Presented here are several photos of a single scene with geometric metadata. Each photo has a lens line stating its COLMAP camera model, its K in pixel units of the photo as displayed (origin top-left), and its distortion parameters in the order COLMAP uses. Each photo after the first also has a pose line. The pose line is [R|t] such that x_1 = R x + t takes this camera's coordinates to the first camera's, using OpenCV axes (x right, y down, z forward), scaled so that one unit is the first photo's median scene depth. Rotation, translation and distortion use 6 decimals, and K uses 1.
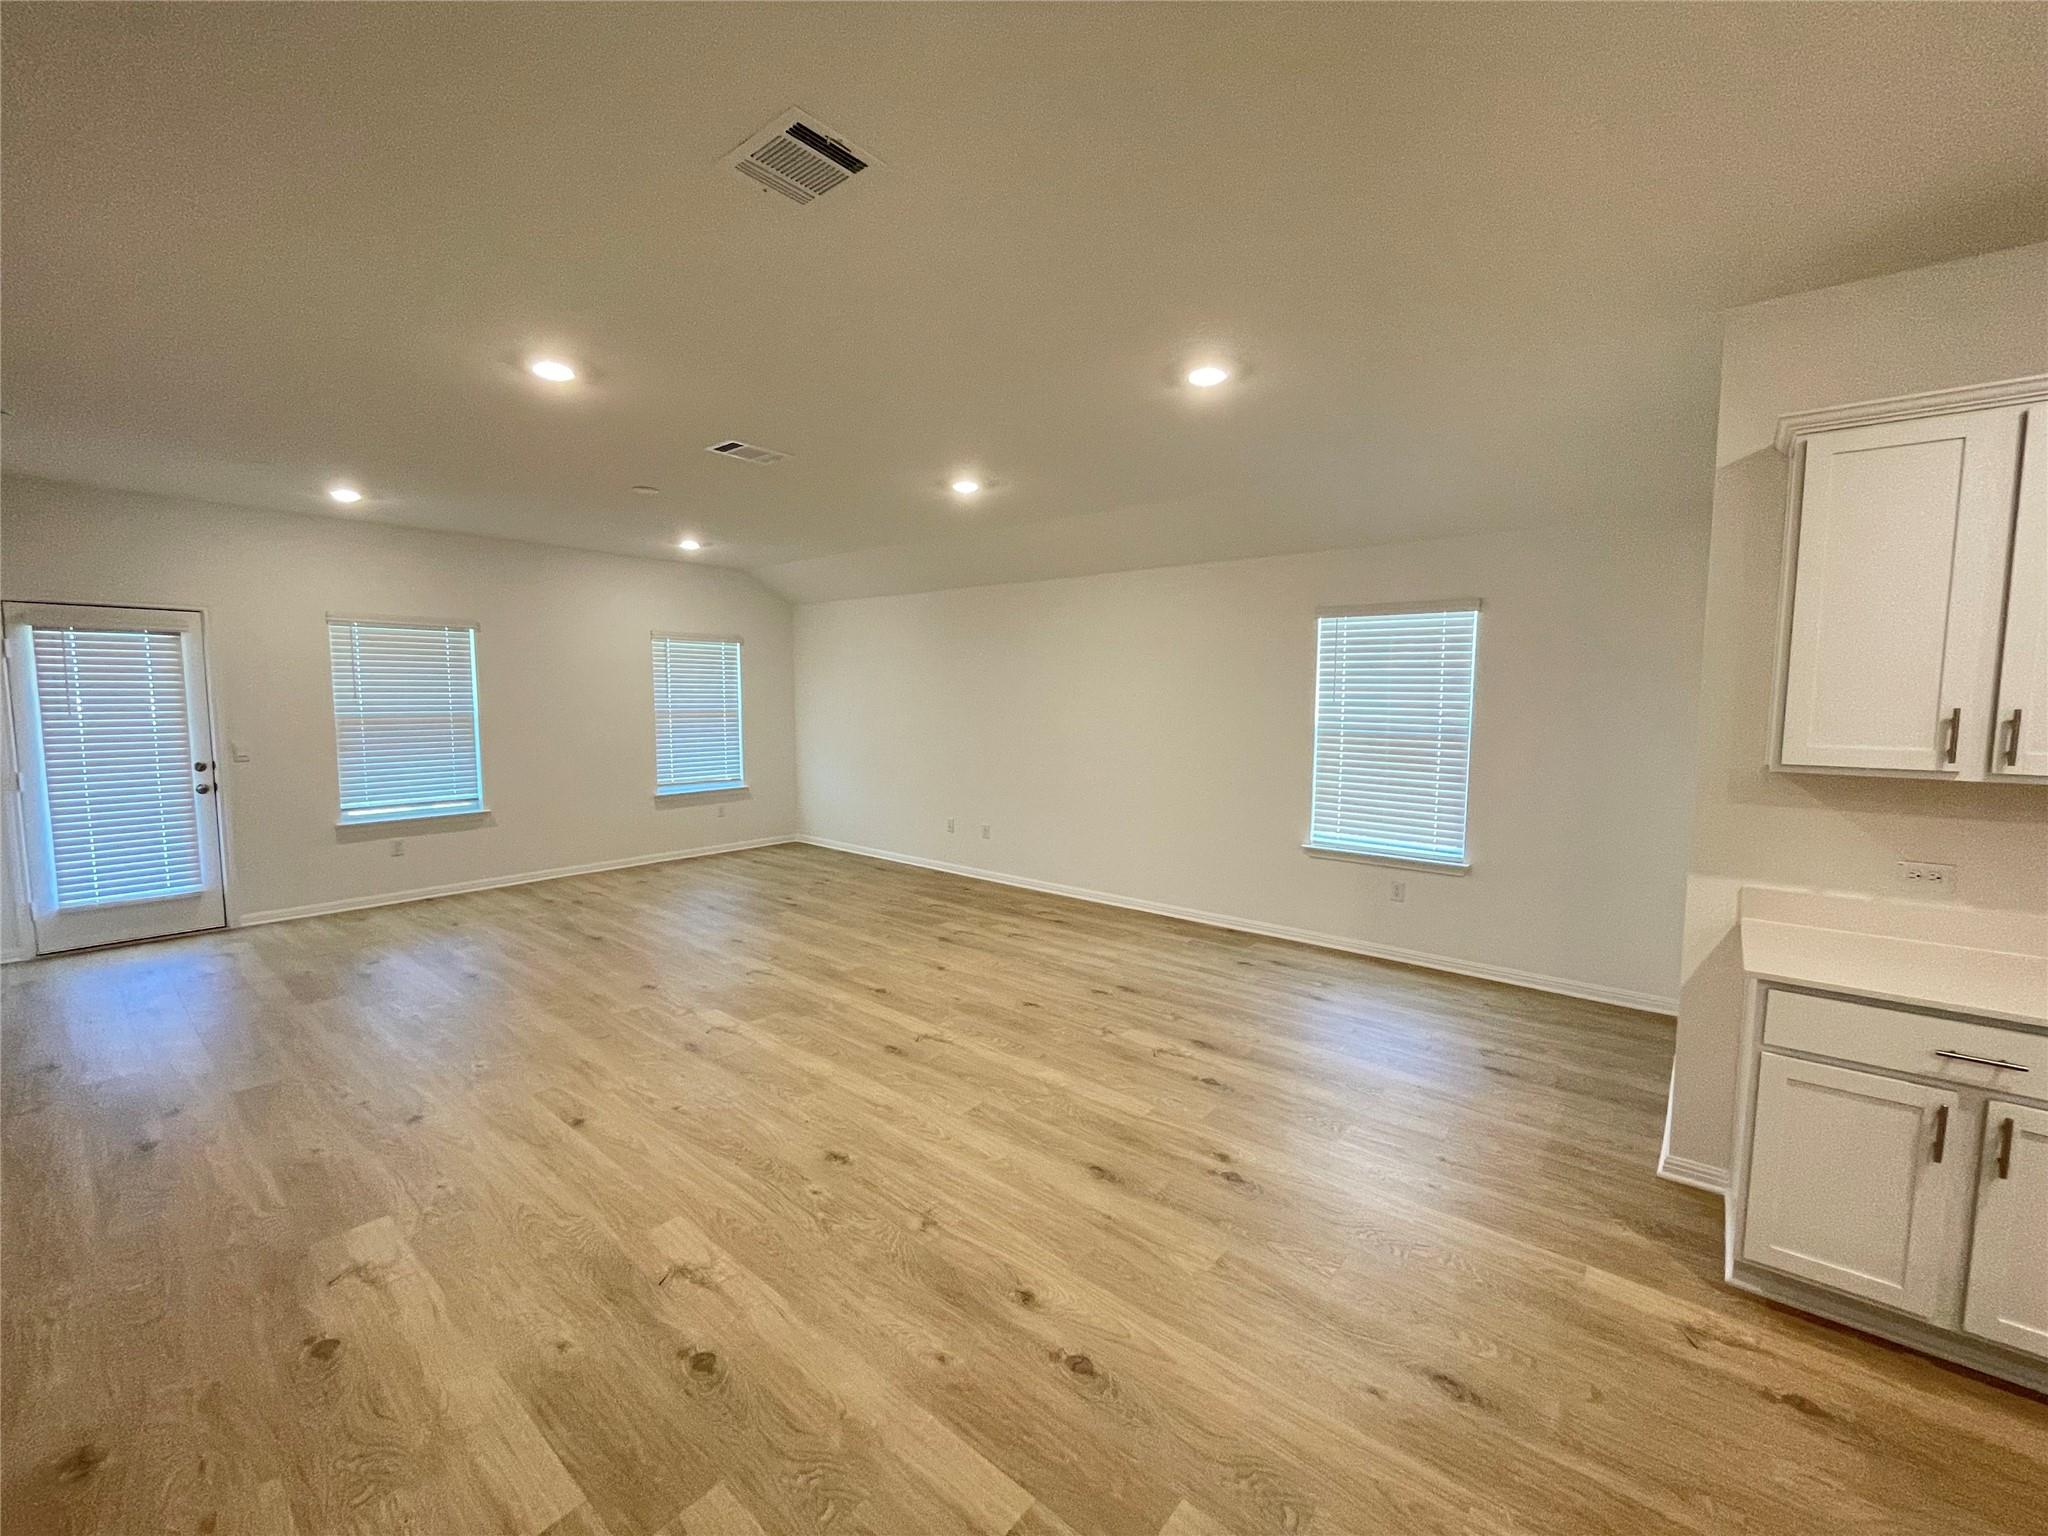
lens RADIAL K [[839.7, 0, 1021.3], [0, 839.7, 766.0], [0, 0, 1]] dist [-0.001825, 0.000083]
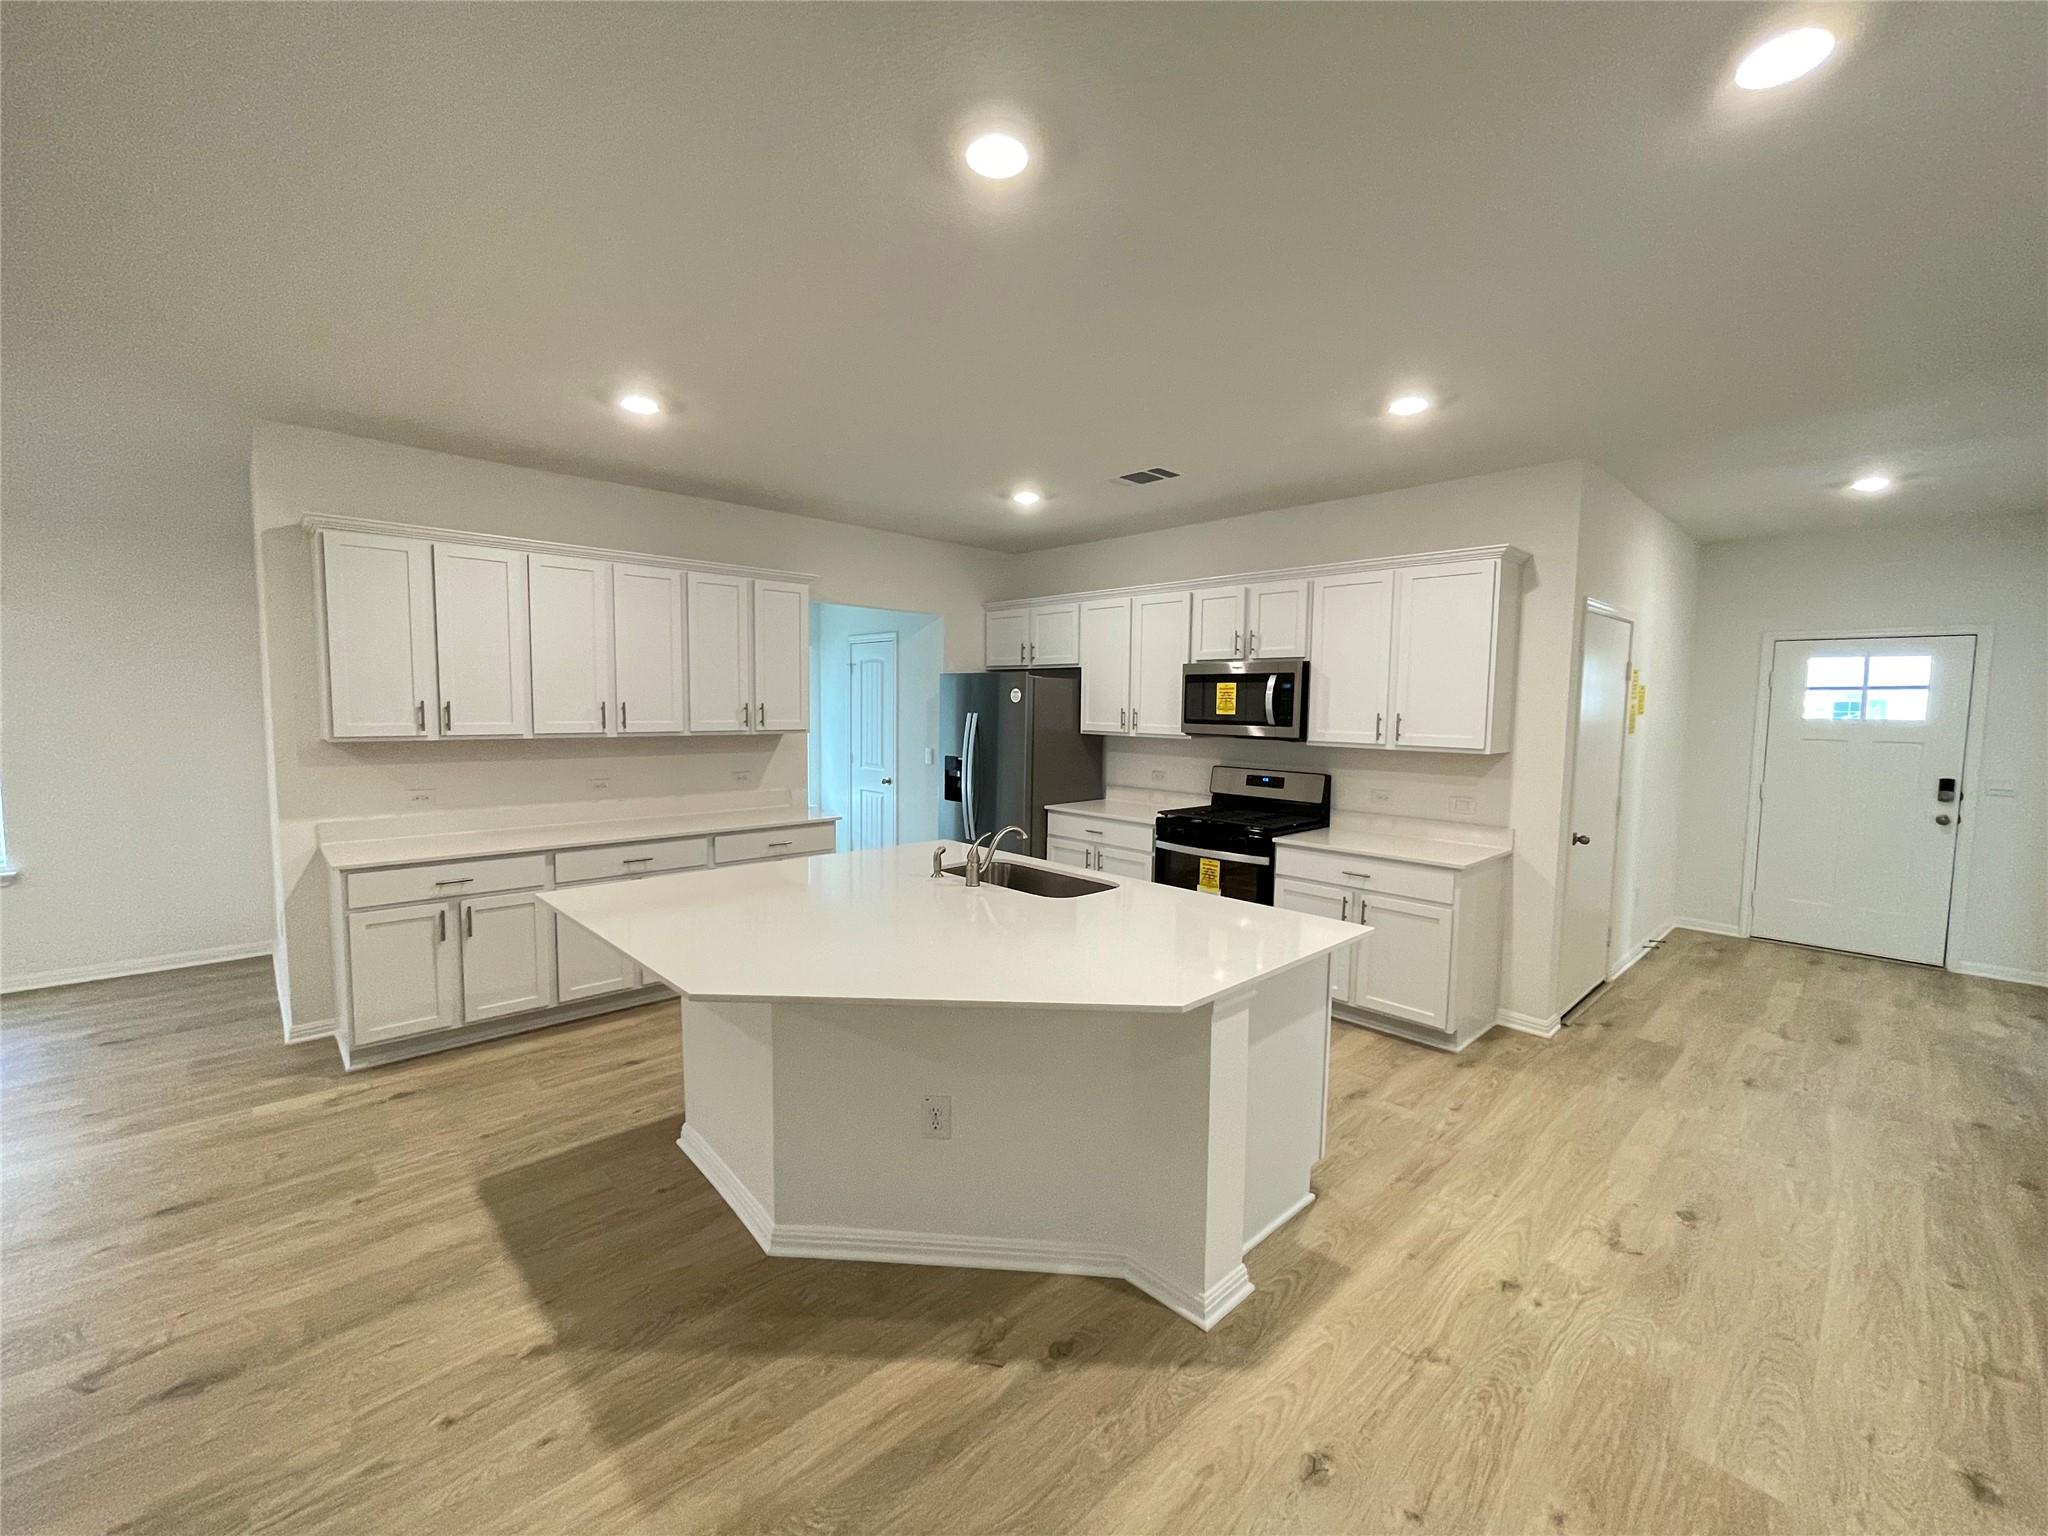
lens RADIAL K [[839.7, 0, 1021.3], [0, 839.7, 766.0], [0, 0, 1]] dist [-0.001825, 0.000083]
pose [[0.119651, -0.080672, 0.989533, -0.304576], [0.074725, 0.994598, 0.072050, 0.021380], [-0.990000, 0.065322, 0.125033, -0.284572]]
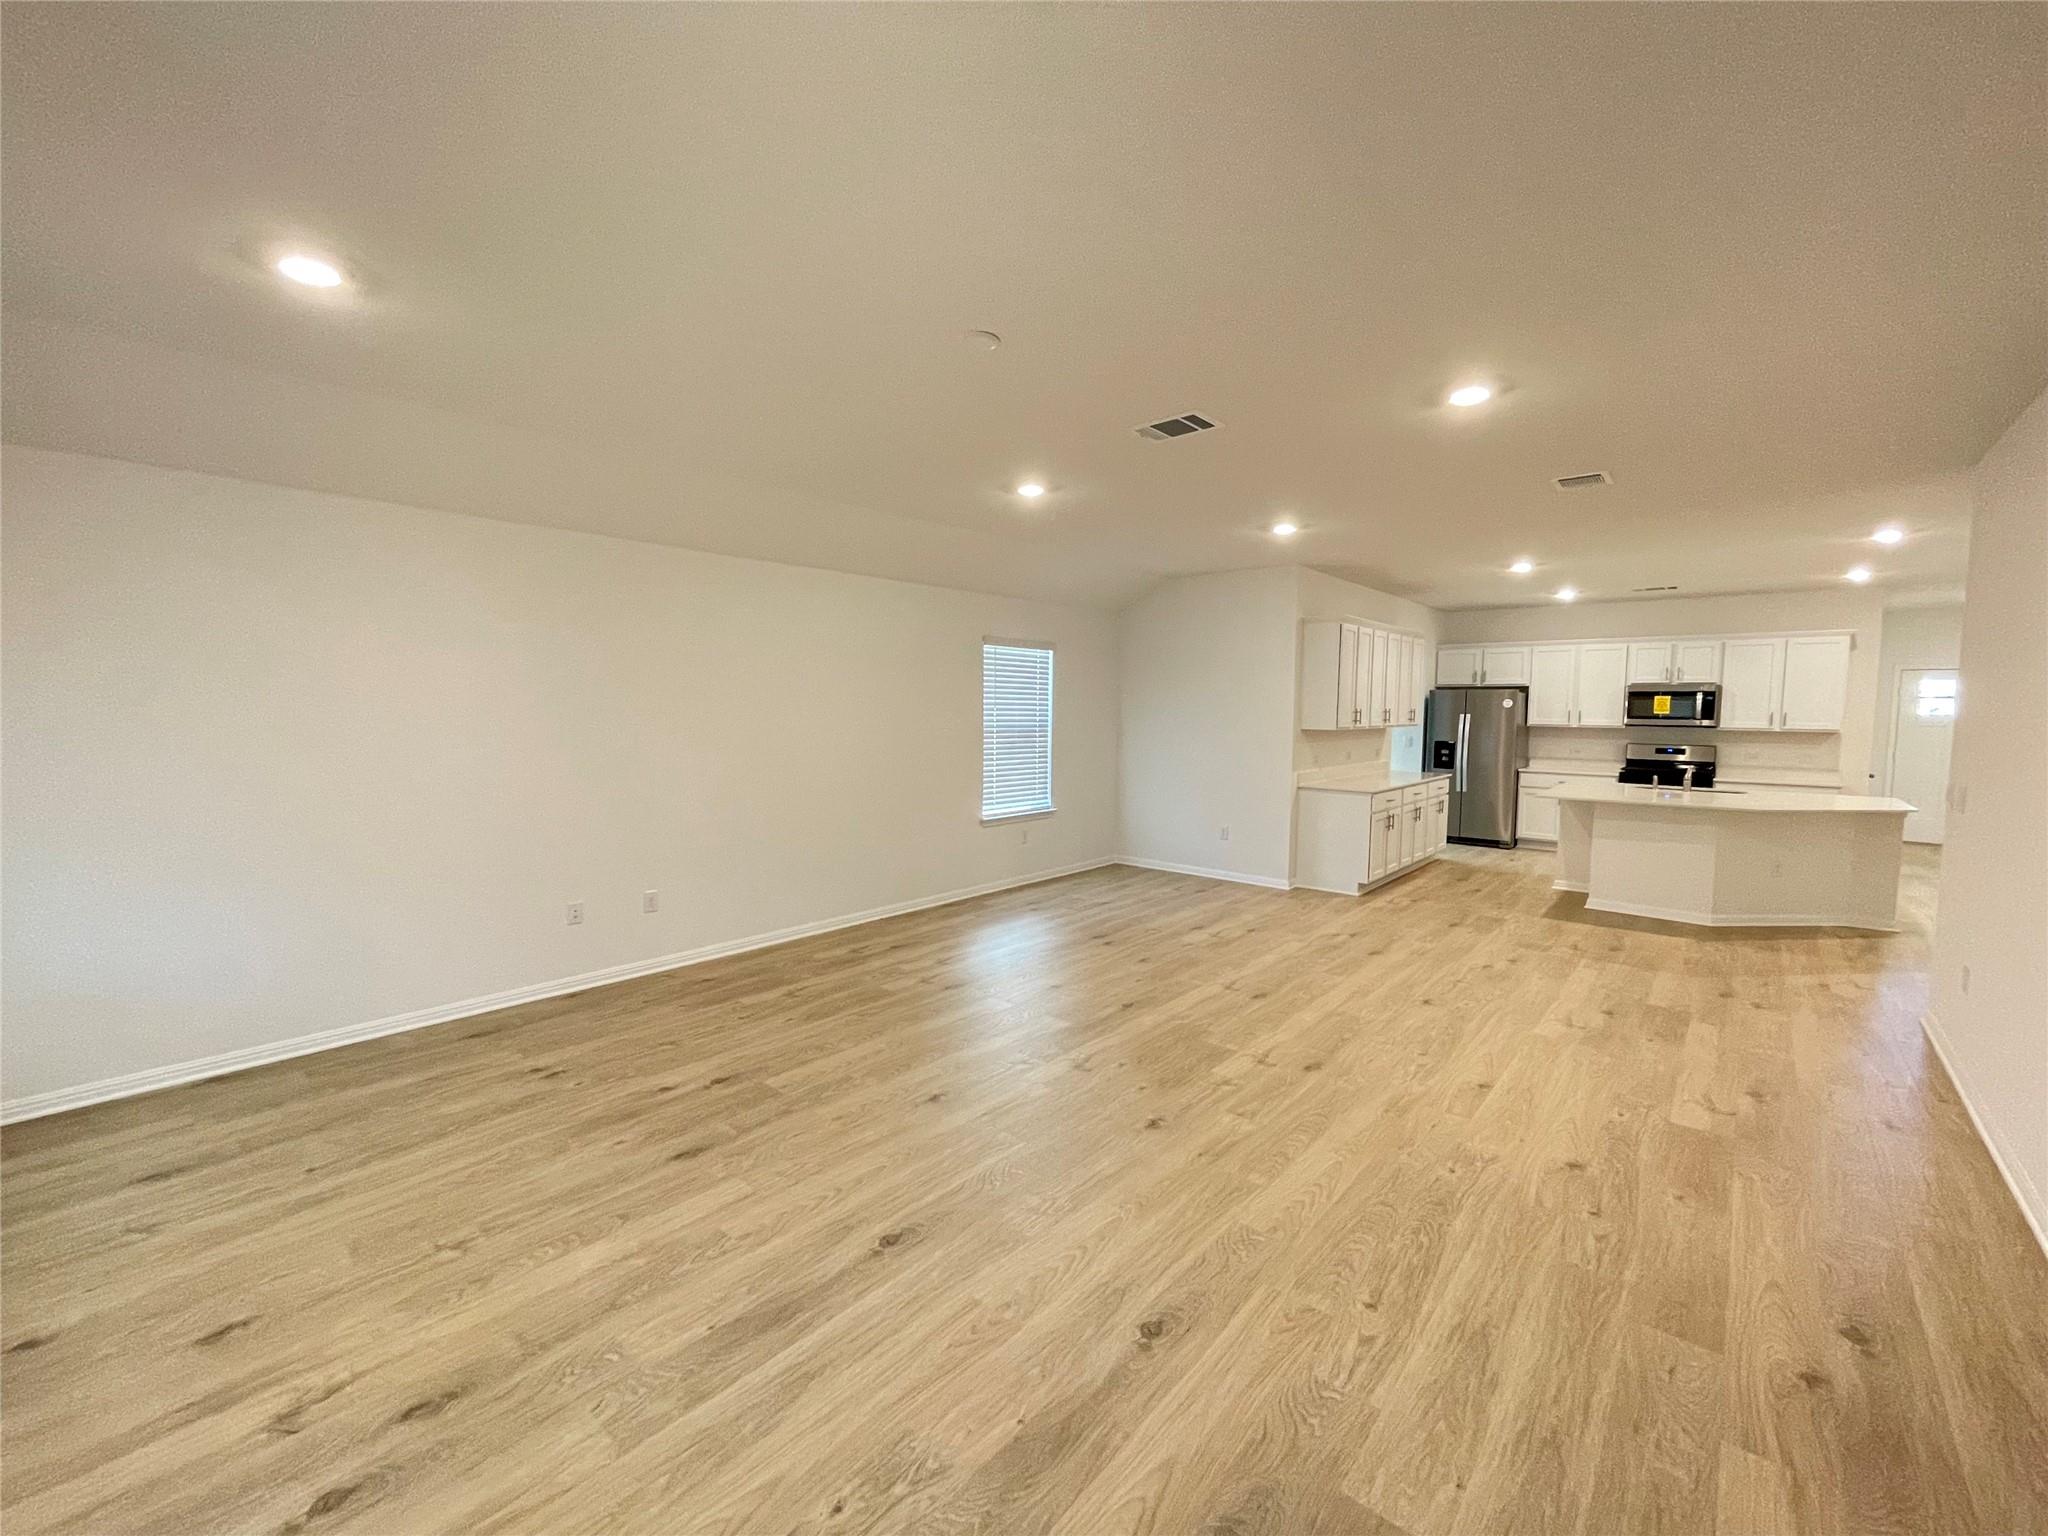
lens RADIAL K [[839.7, 0, 1021.3], [0, 839.7, 766.0], [0, 0, 1]] dist [-0.001825, 0.000083]
pose [[0.018990, -0.078235, 0.996754, -1.367649], [0.078996, 0.993935, 0.076509, -0.117135], [-0.996694, 0.077287, 0.025055, 1.306069]]
